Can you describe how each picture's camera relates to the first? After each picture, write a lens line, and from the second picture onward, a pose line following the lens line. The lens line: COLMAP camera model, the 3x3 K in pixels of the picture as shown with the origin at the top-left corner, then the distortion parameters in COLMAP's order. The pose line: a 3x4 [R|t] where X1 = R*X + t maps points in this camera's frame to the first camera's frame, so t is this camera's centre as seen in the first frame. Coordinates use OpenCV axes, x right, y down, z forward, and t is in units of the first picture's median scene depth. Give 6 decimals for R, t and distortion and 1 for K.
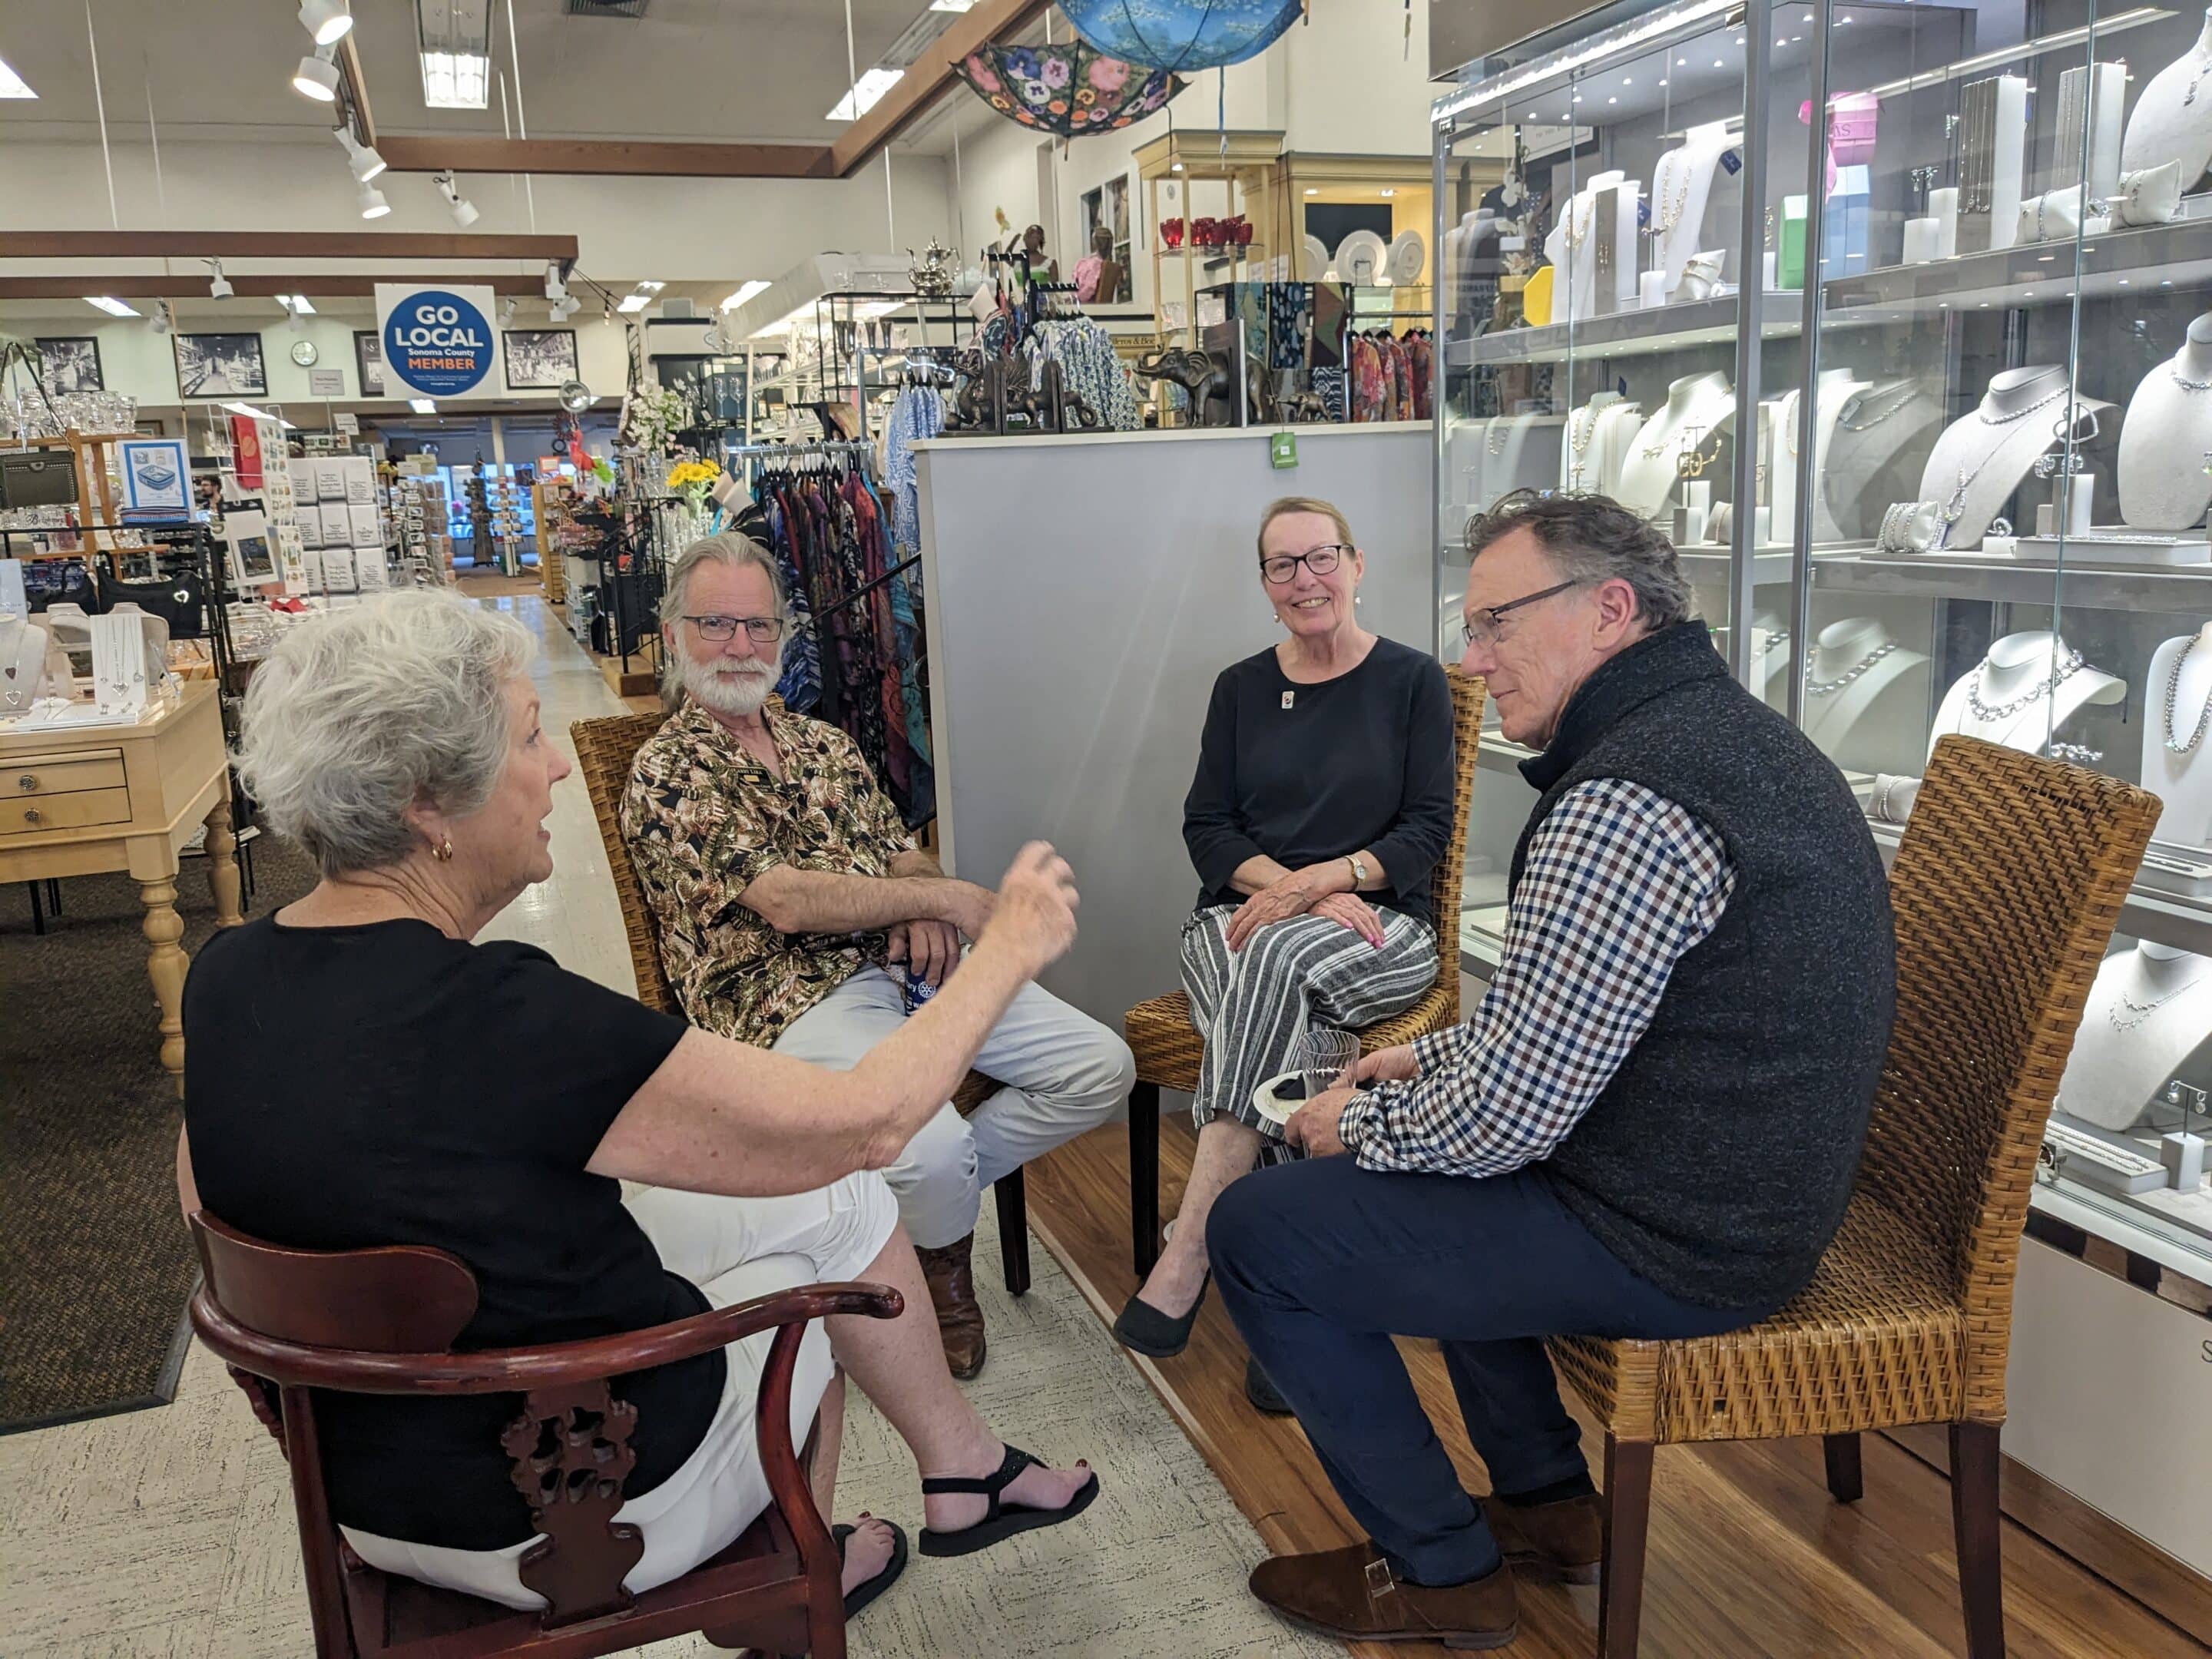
lens RADIAL K [[1757.5, 0, 1109.6], [0, 1757.5, 836.4], [0, 0, 1]] dist [0.026076, -0.048899]
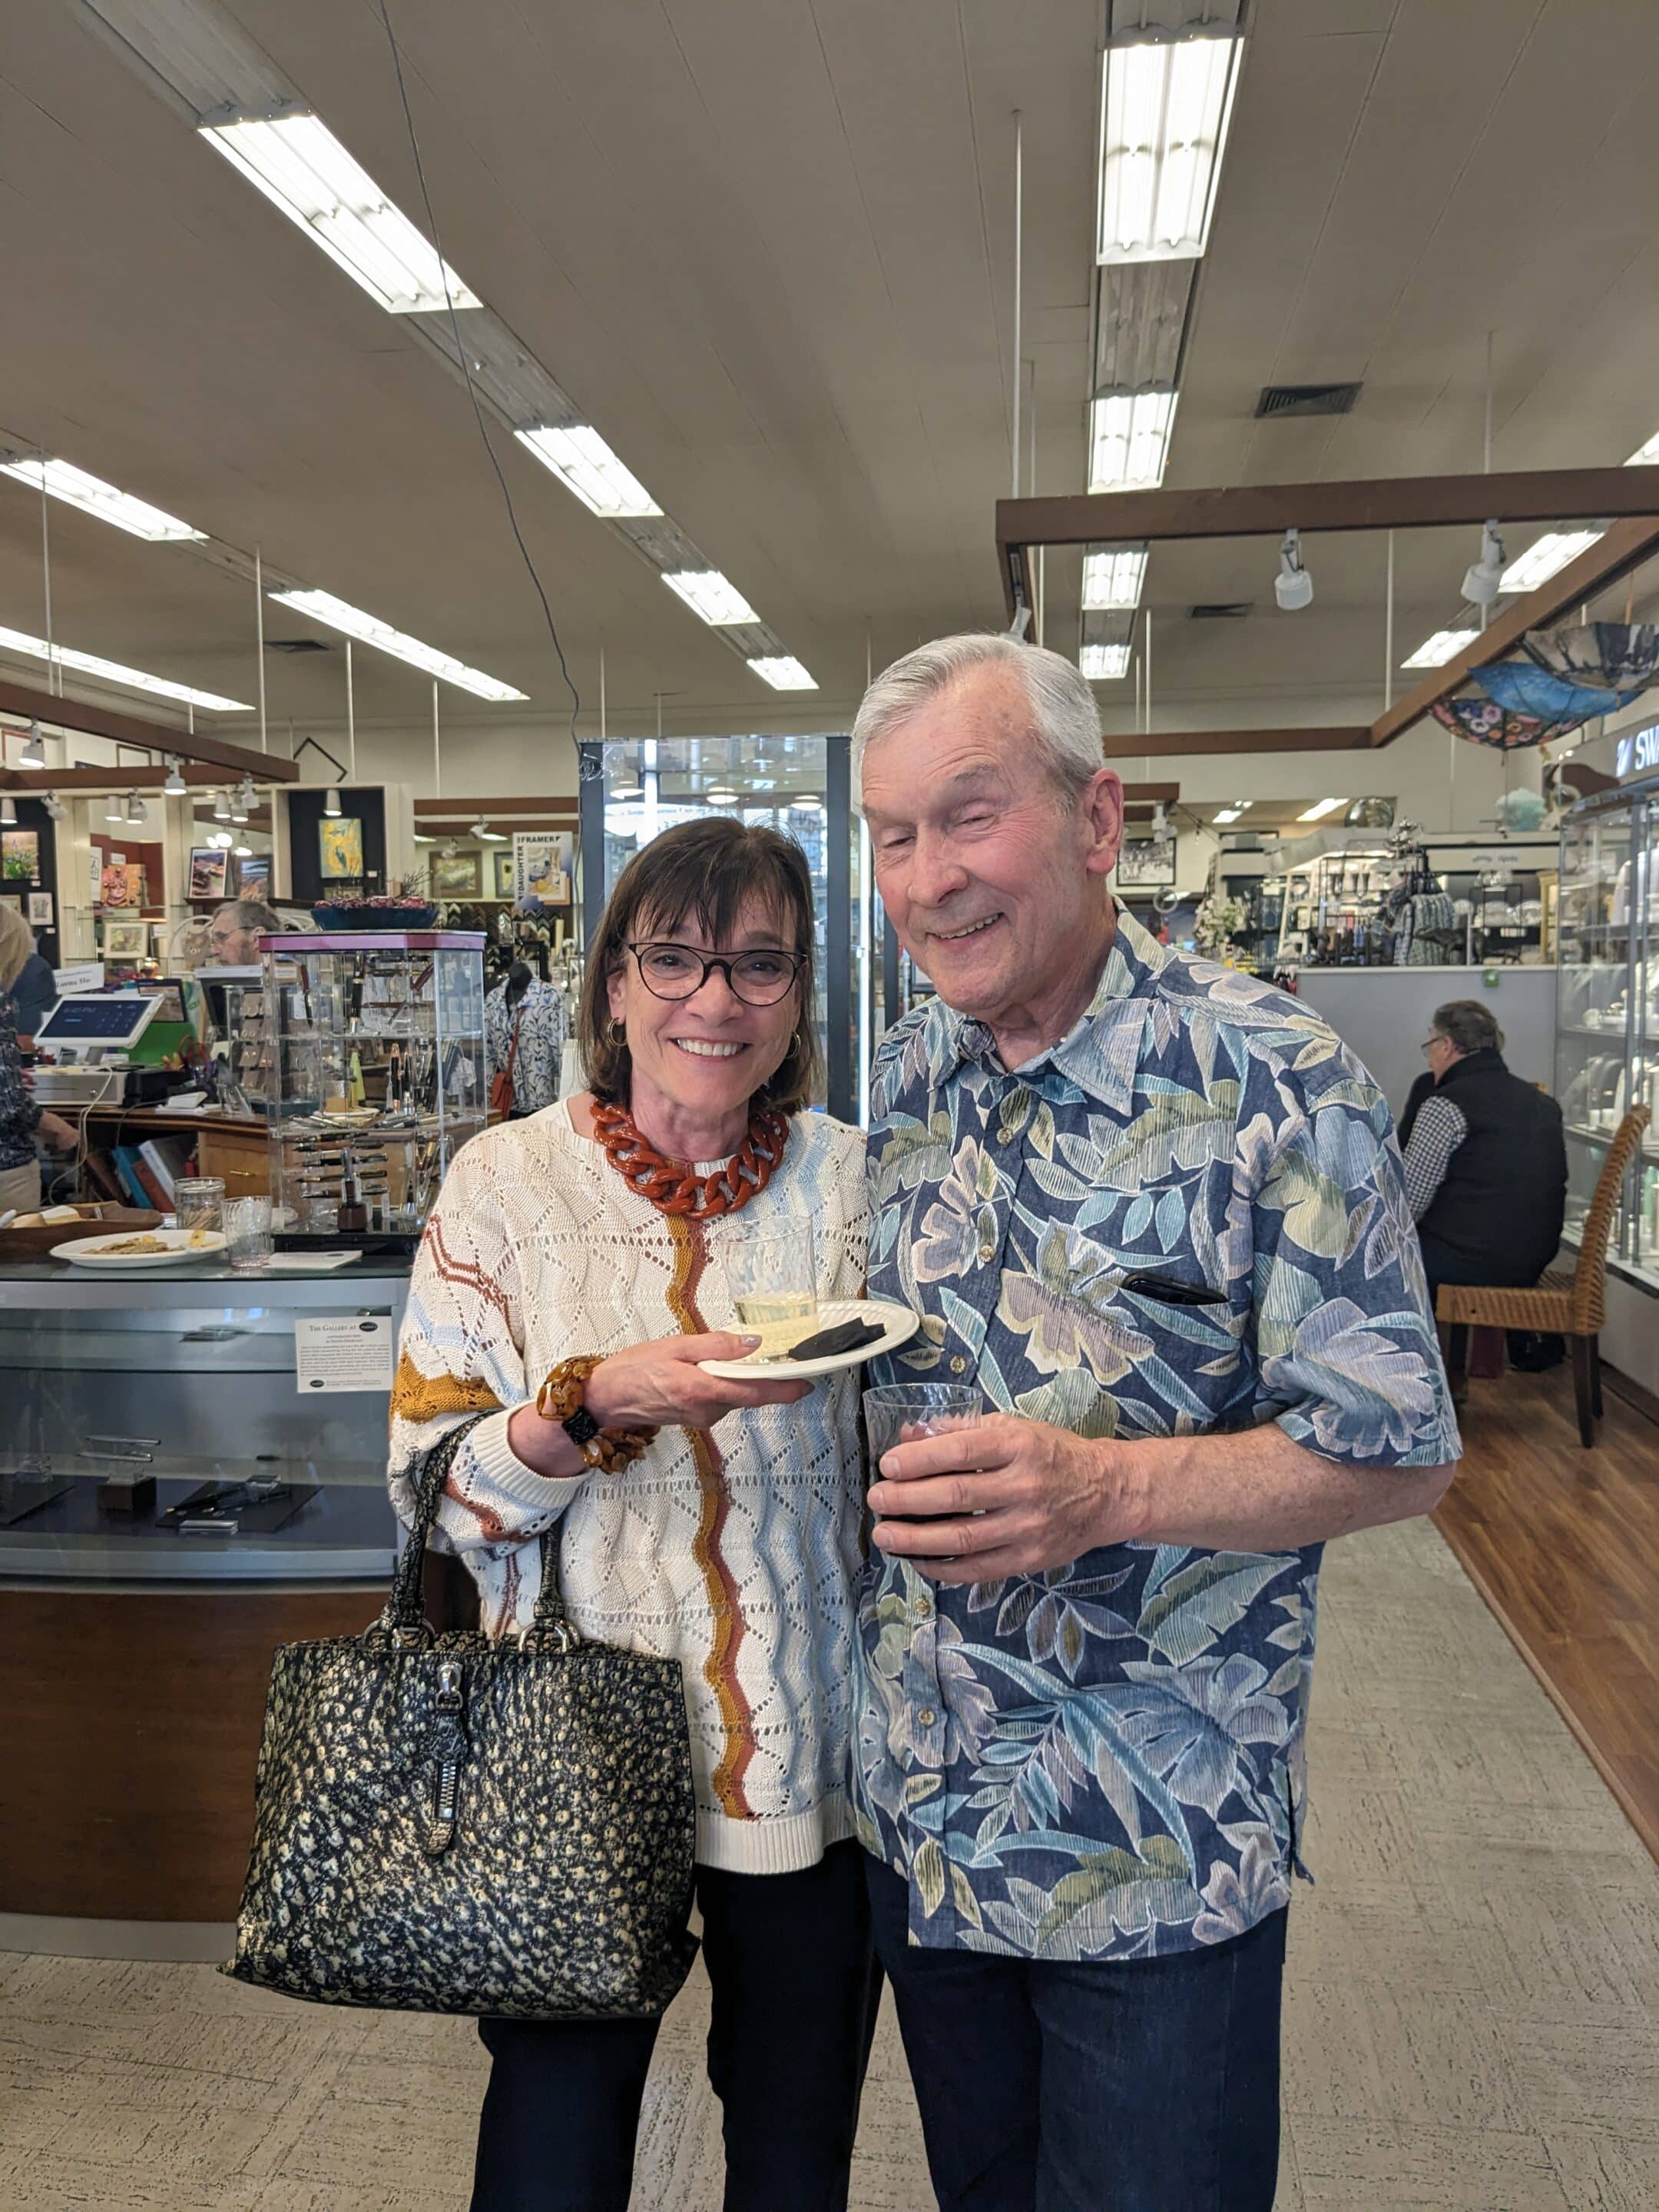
lens RADIAL K [[1757.5, 0, 829.6], [0, 1757.5, 1111.2], [0, 0, 1]] dist [0.026076, -0.048899]
pose [[0.886974, 0.068036, -0.456780, 0.106956], [-0.119063, 0.989341, -0.083837, 0.055144], [0.446207, 0.128747, 0.885620, -0.319868]]
